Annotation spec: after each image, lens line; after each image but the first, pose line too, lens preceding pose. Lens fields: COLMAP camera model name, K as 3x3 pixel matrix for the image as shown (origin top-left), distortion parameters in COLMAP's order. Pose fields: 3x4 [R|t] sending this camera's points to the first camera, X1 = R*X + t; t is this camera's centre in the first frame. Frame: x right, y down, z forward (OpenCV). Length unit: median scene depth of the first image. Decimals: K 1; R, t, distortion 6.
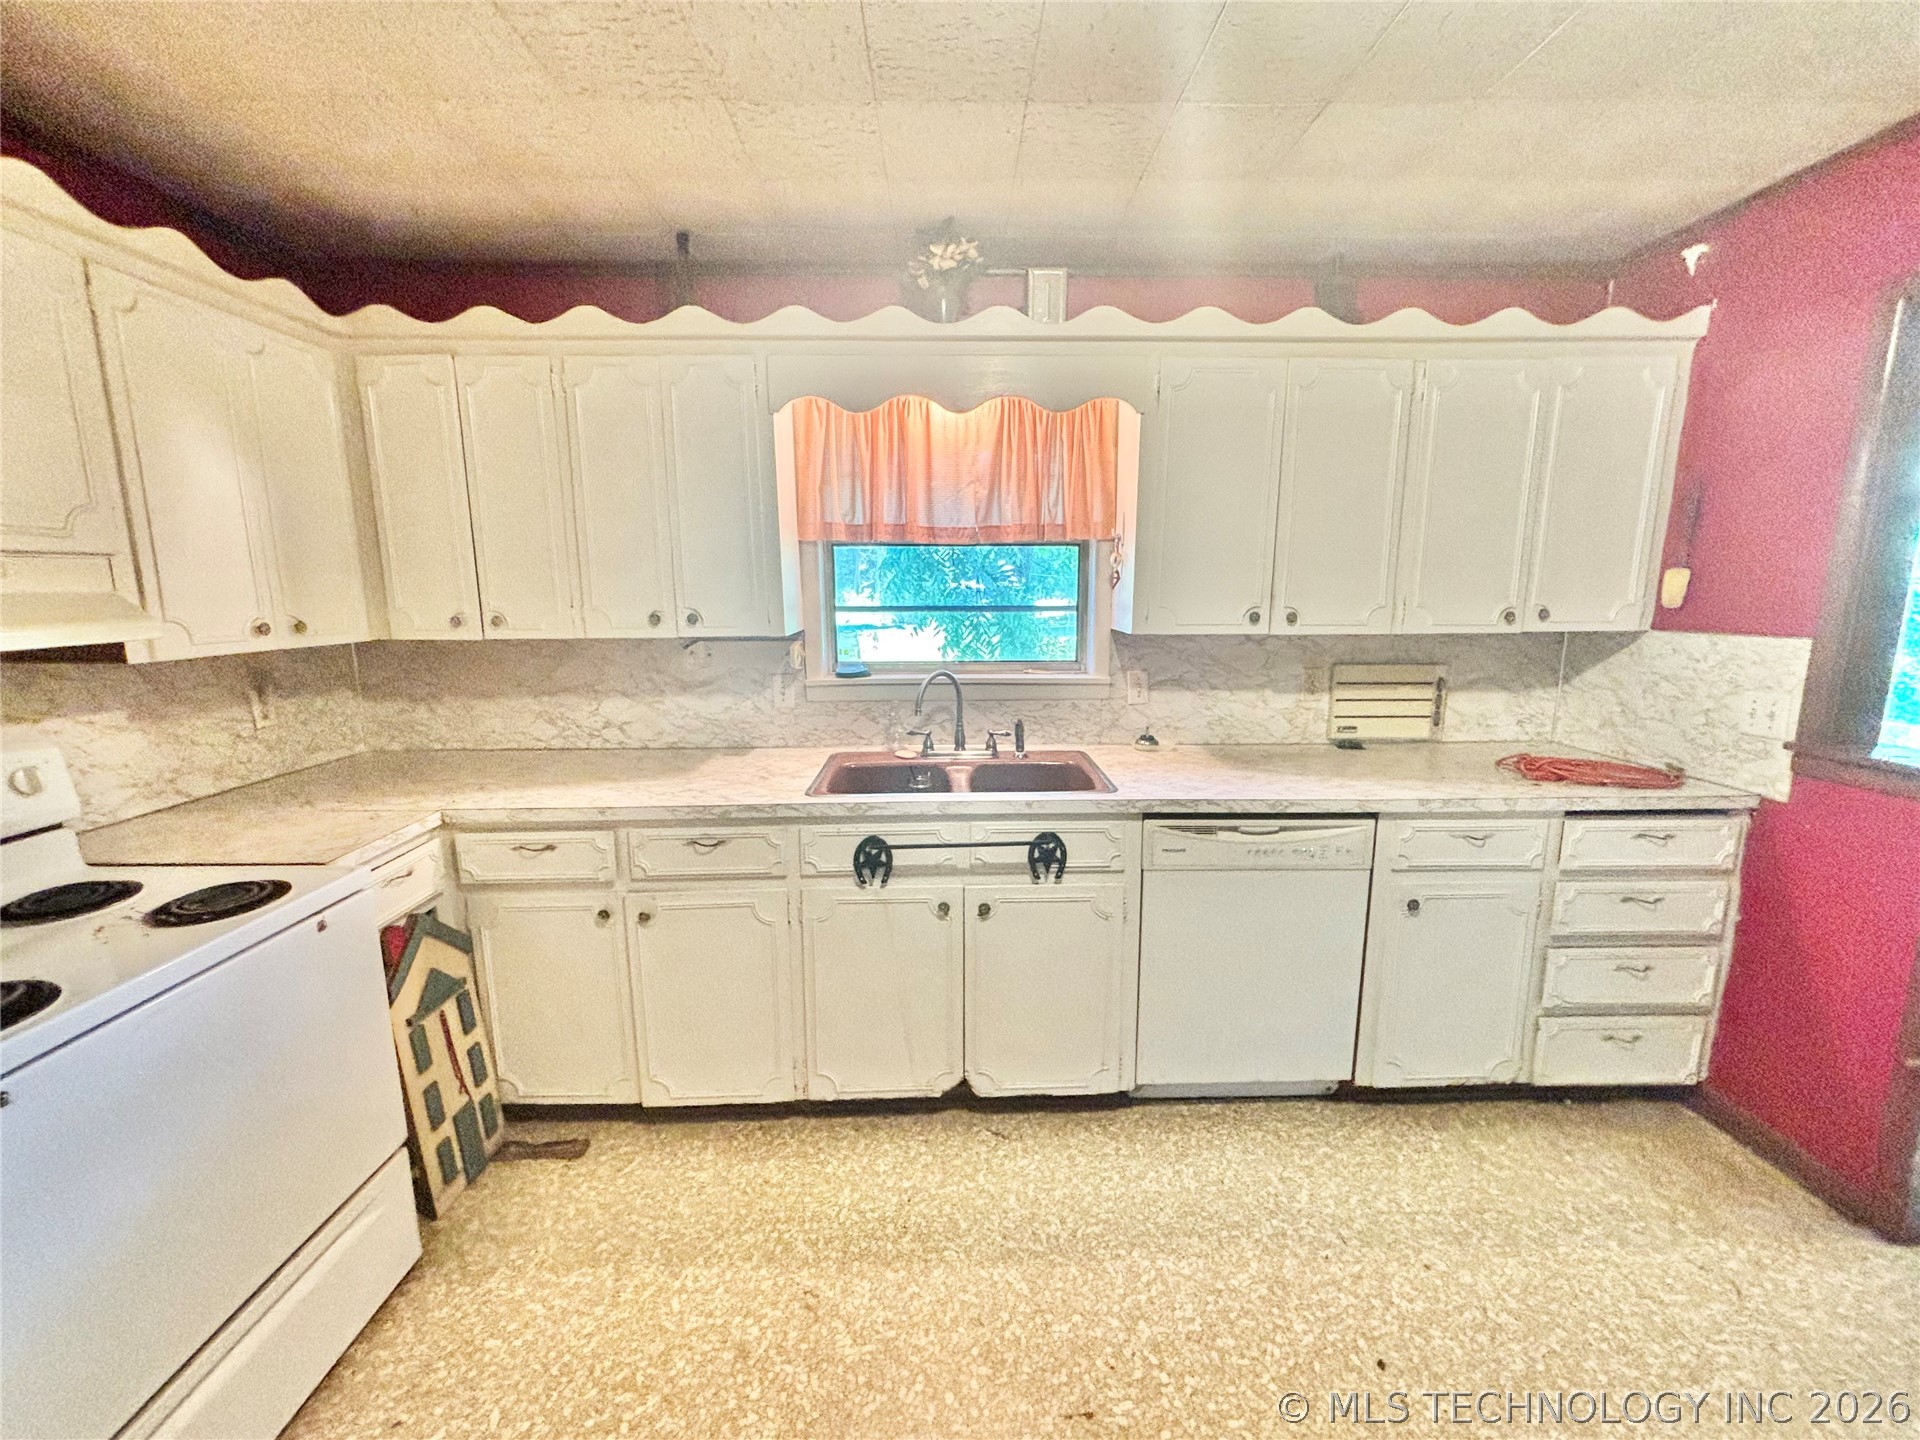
lens RADIAL K [[769.6, 0, 962.5], [0, 769.6, 710.2], [0, 0, 1]] dist [0.001504, -0.000203]
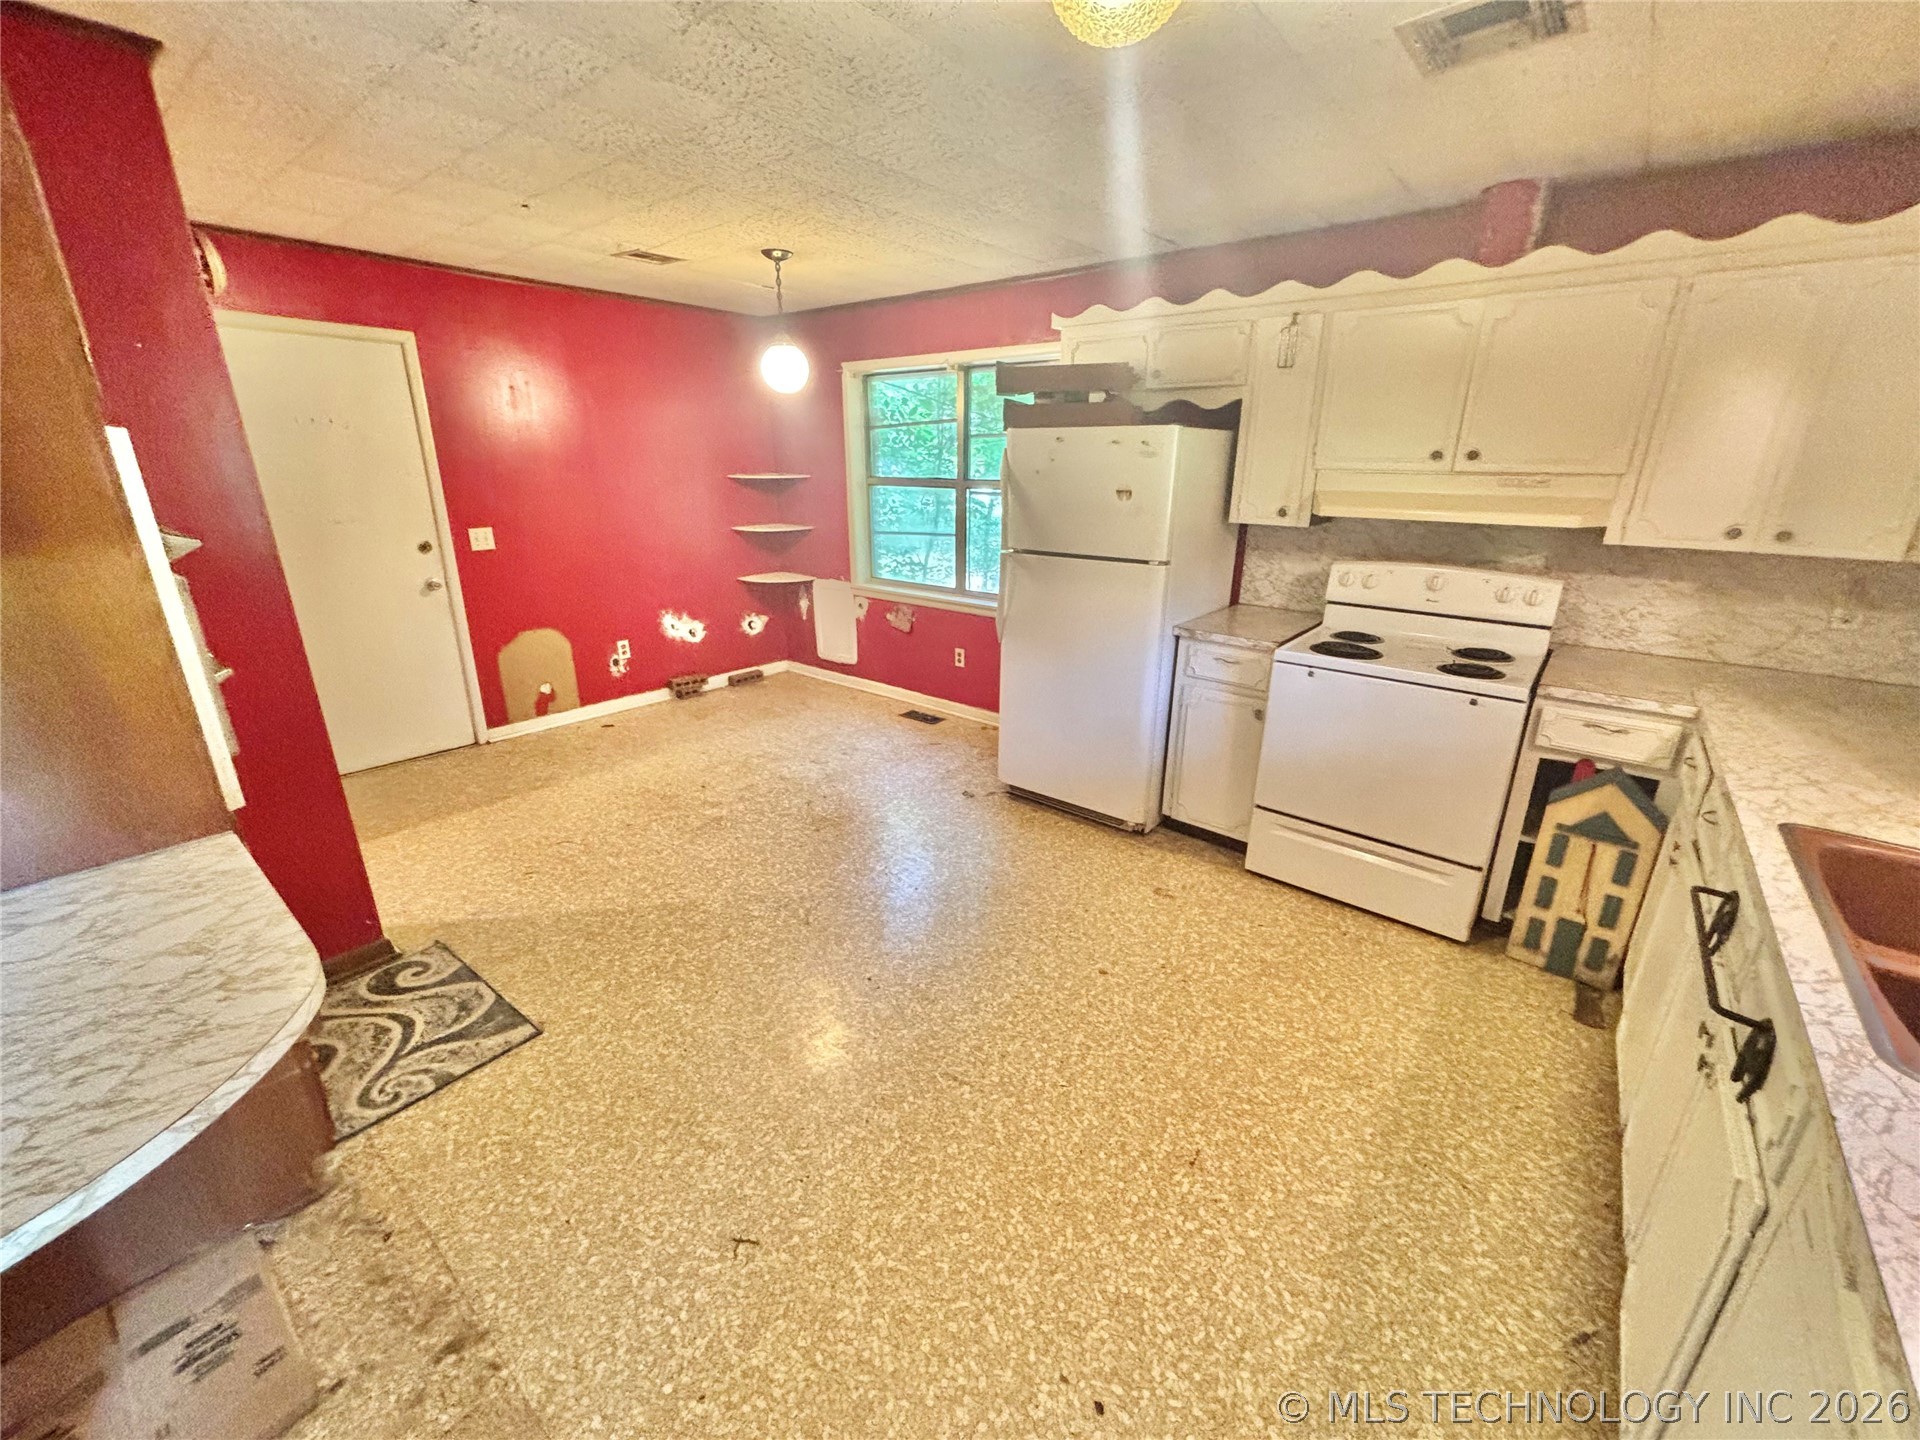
lens RADIAL K [[769.6, 0, 954.2], [0, 769.6, 717.5], [0, 0, 1]] dist [0.001504, -0.000203]
pose [[-0.655690, 0.243291, -0.714759, 0.916966], [-0.126215, 0.898023, 0.421456, -0.209545], [0.744406, 0.366558, -0.558118, 0.892090]]
